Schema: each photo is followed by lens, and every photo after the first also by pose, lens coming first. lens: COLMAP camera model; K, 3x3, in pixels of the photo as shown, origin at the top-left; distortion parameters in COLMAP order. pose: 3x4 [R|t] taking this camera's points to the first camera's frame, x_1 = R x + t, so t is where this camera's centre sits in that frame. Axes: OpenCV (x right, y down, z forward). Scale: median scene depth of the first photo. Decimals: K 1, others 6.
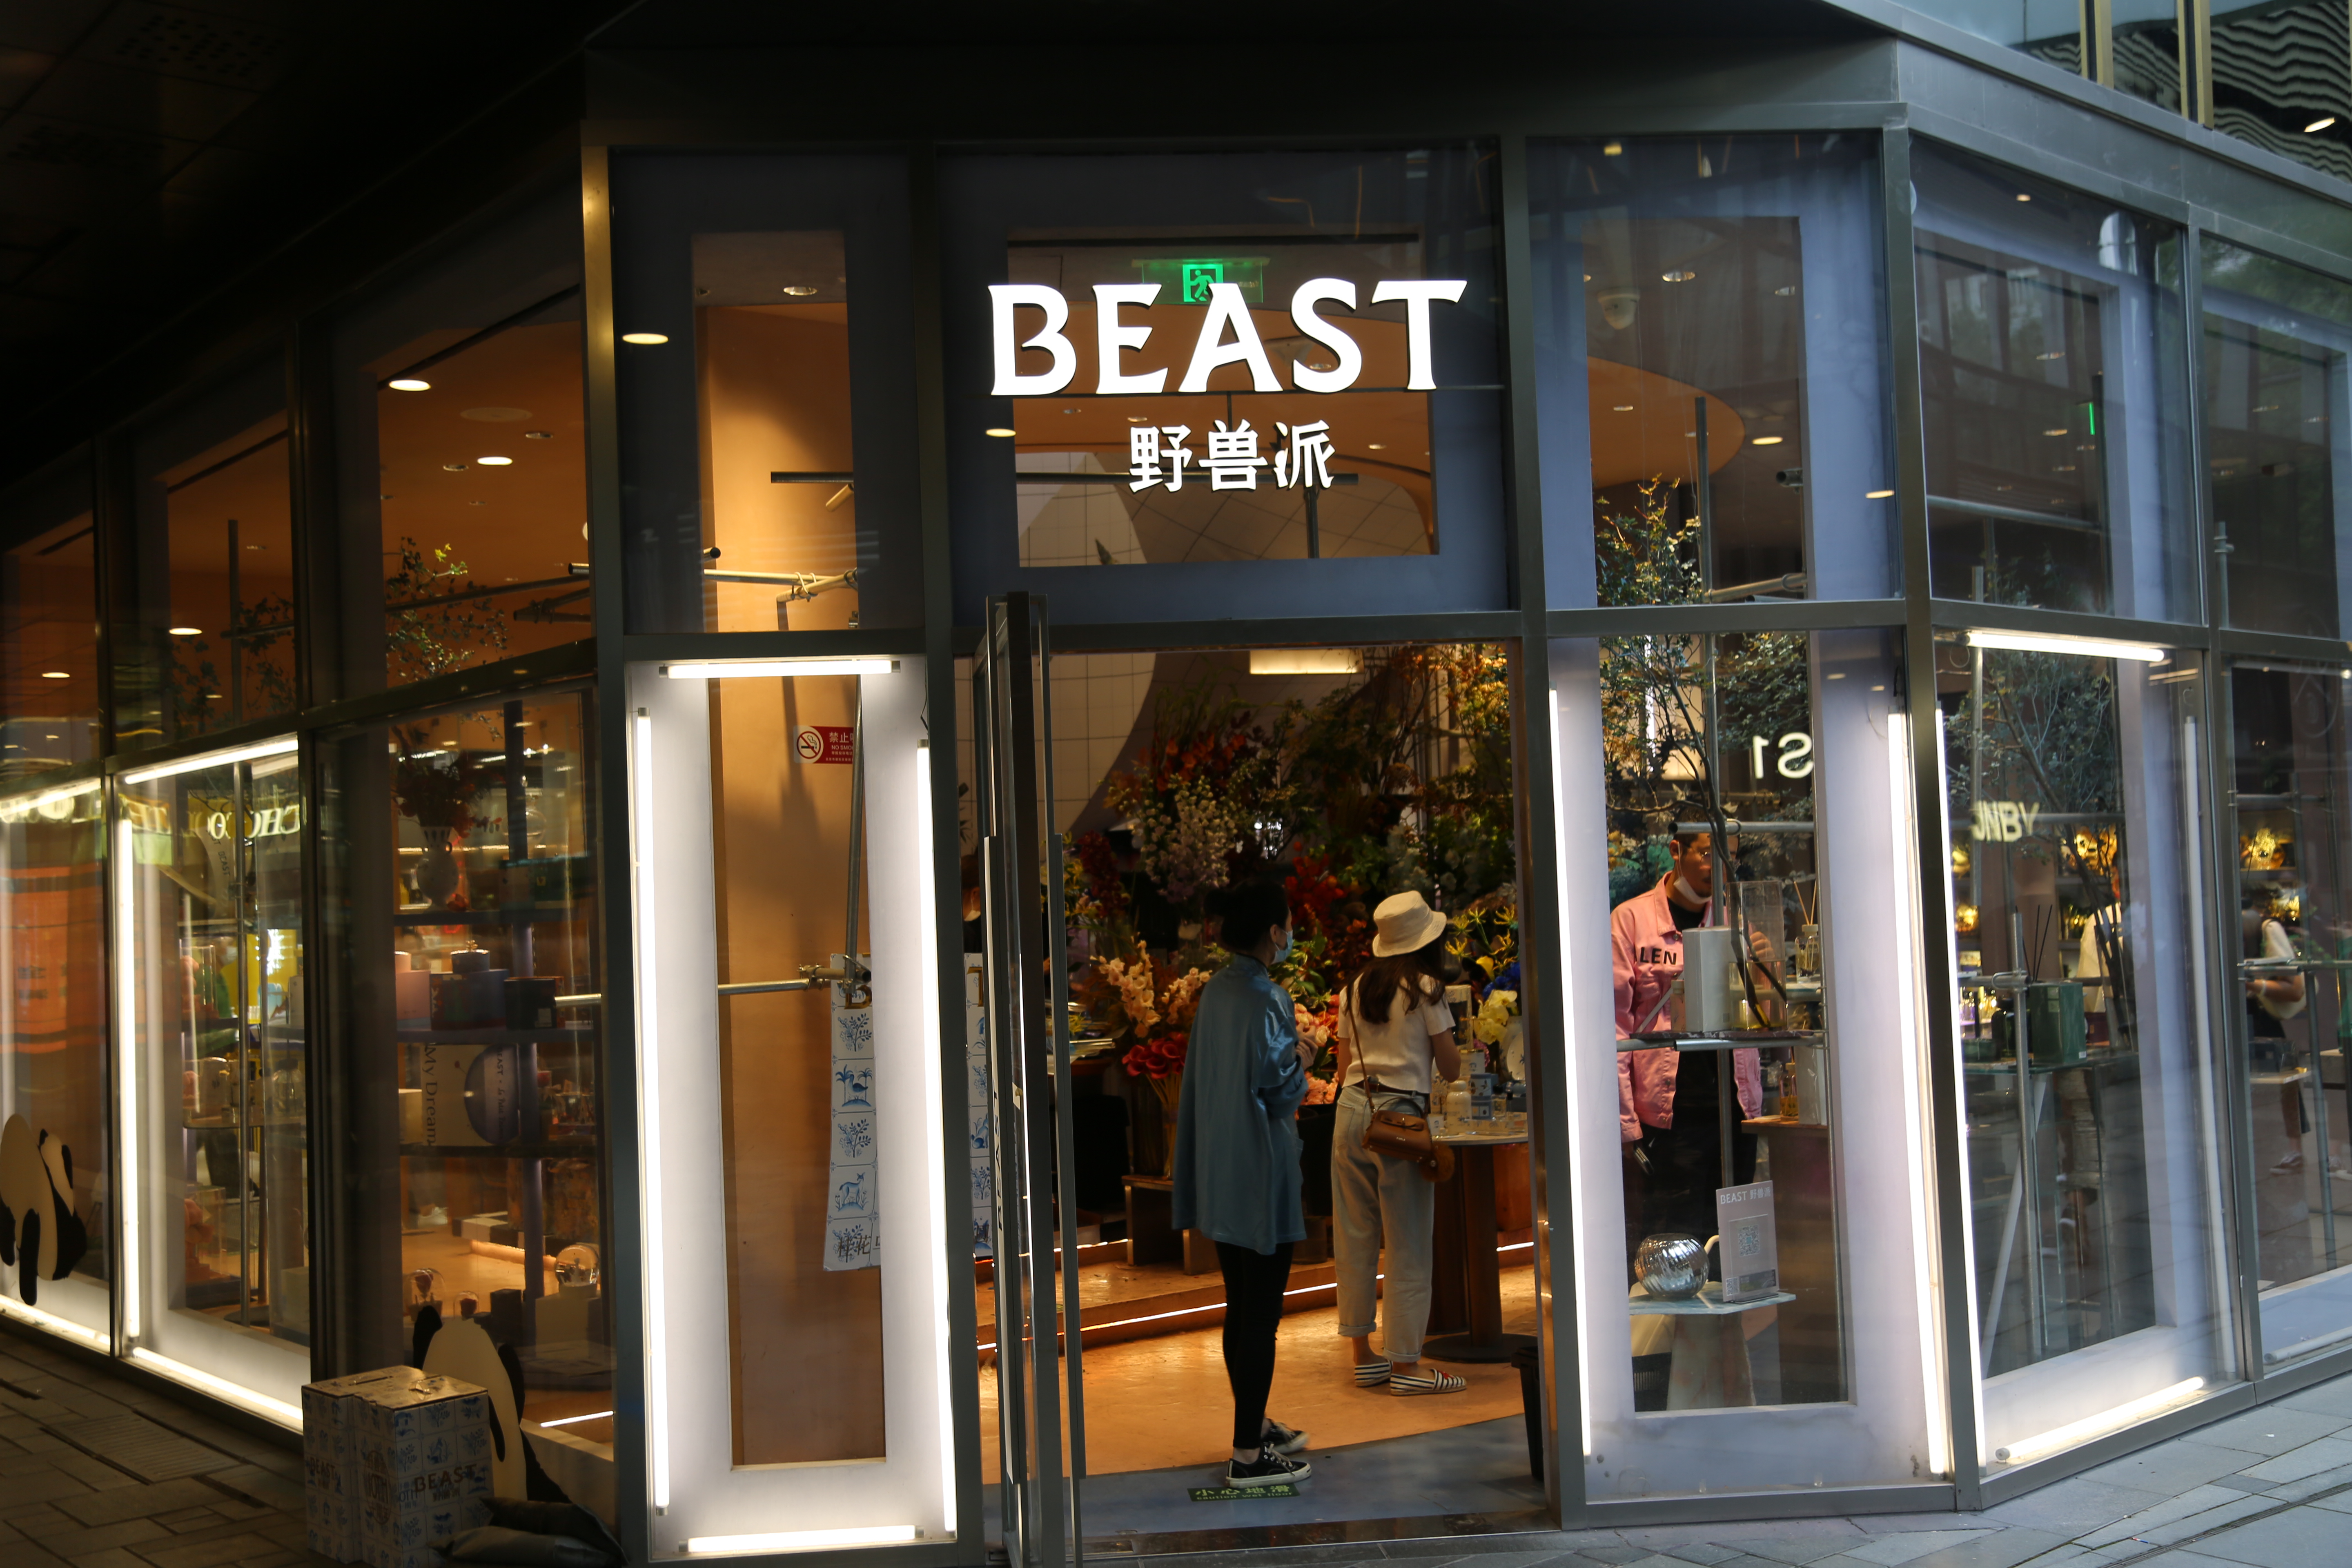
lens RADIAL K [[2363.8, 0, 1178.1], [0, 2363.8, 817.1], [0, 0, 1]] dist [0.020889, 0.036433]
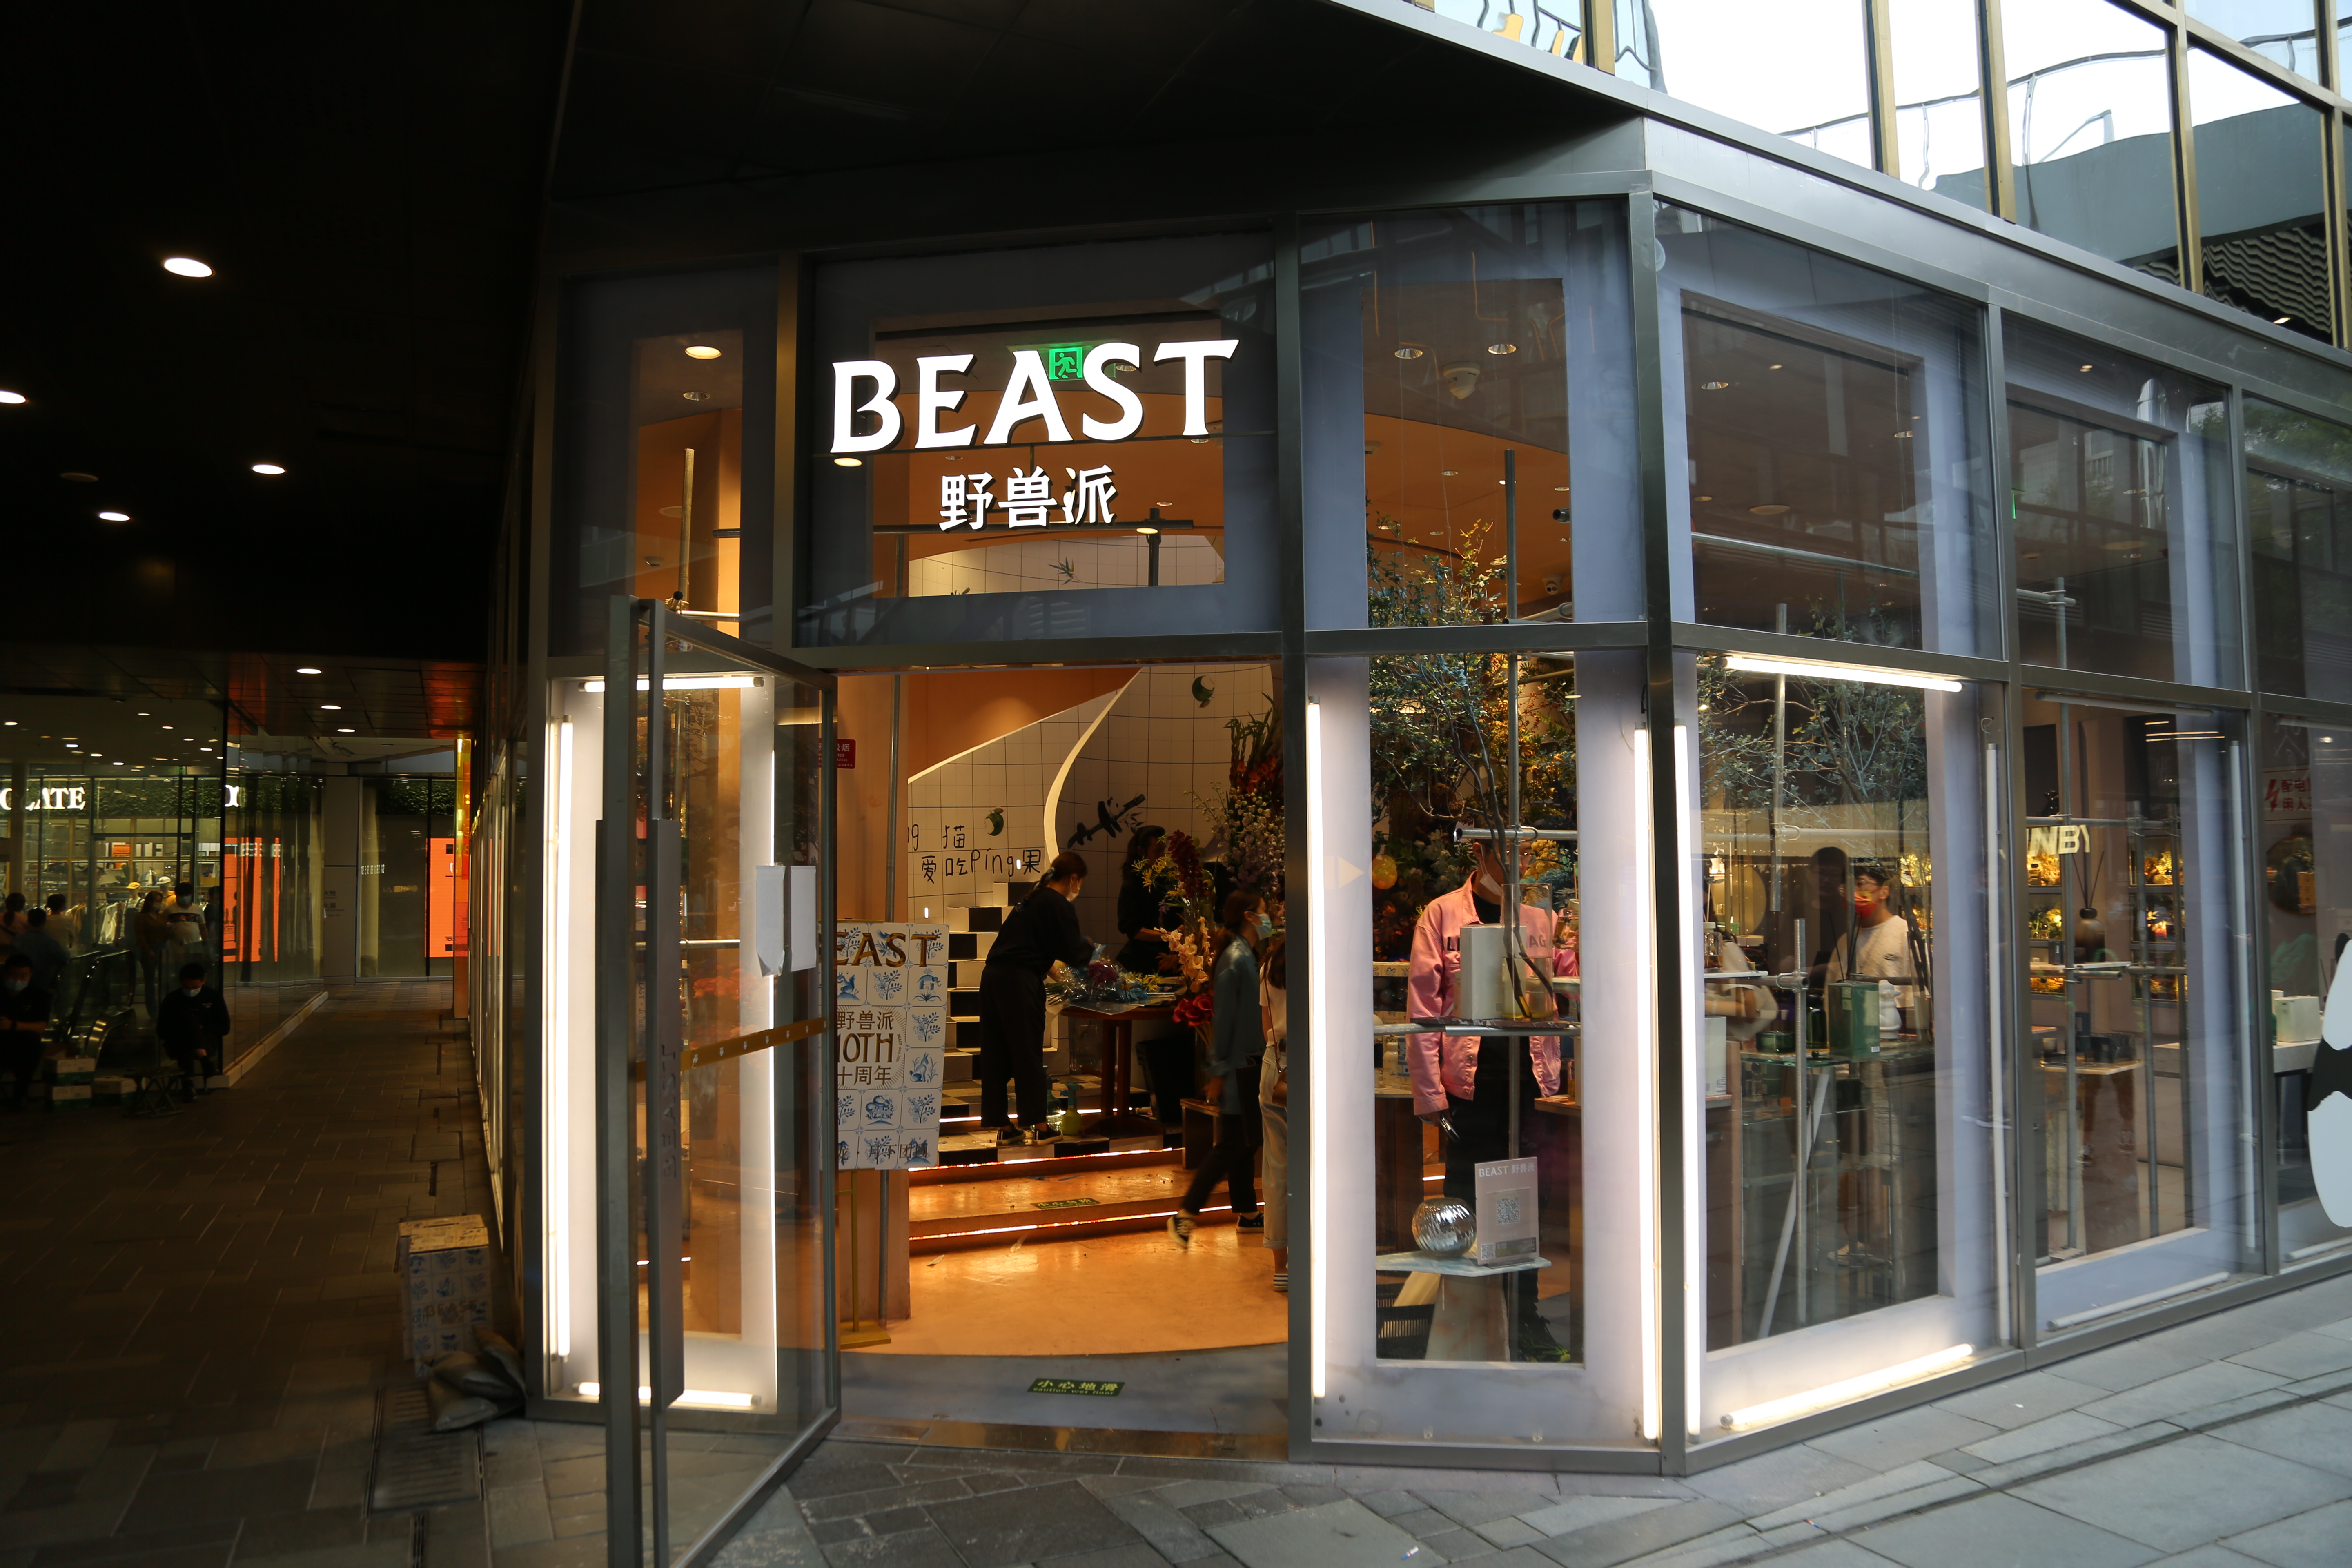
lens RADIAL K [[1562.0, 0, 1172.3], [0, 1562.0, 812.6], [0, 0, 1]] dist [-0.119941, 0.049492]
pose [[0.973383, 0.019065, -0.228390, 0.263247], [-0.021170, 0.999753, -0.006774, 0.003254], [0.228205, 0.011429, 0.973546, 0.283014]]
